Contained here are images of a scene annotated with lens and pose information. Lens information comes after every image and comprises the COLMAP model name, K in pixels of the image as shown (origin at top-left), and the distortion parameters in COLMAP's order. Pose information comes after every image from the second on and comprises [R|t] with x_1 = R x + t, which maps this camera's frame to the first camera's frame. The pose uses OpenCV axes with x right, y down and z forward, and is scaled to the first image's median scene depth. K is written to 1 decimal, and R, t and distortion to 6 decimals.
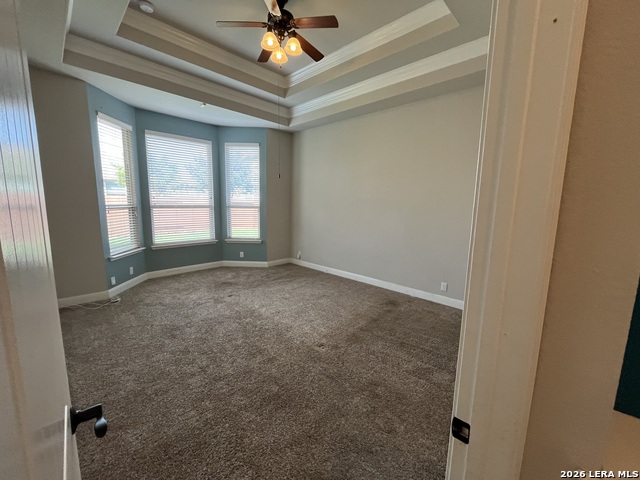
lens RADIAL K [[259.2, 0, 320.0], [0, 259.2, 240.0], [0, 0, 1]] dist [0.001082, 0.000137]
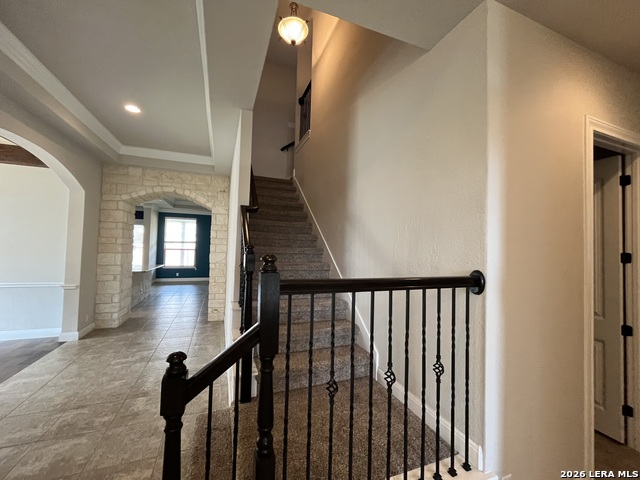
lens RADIAL K [[259.2, 0, 320.0], [0, 259.2, 240.0], [0, 0, 1]] dist [0.001082, 0.000137]
pose [[0.424248, 0.022753, 0.905260, -1.709539], [0.107906, 0.991291, -0.075486, 0.066748], [-0.899094, 0.129707, 0.418098, -0.806077]]
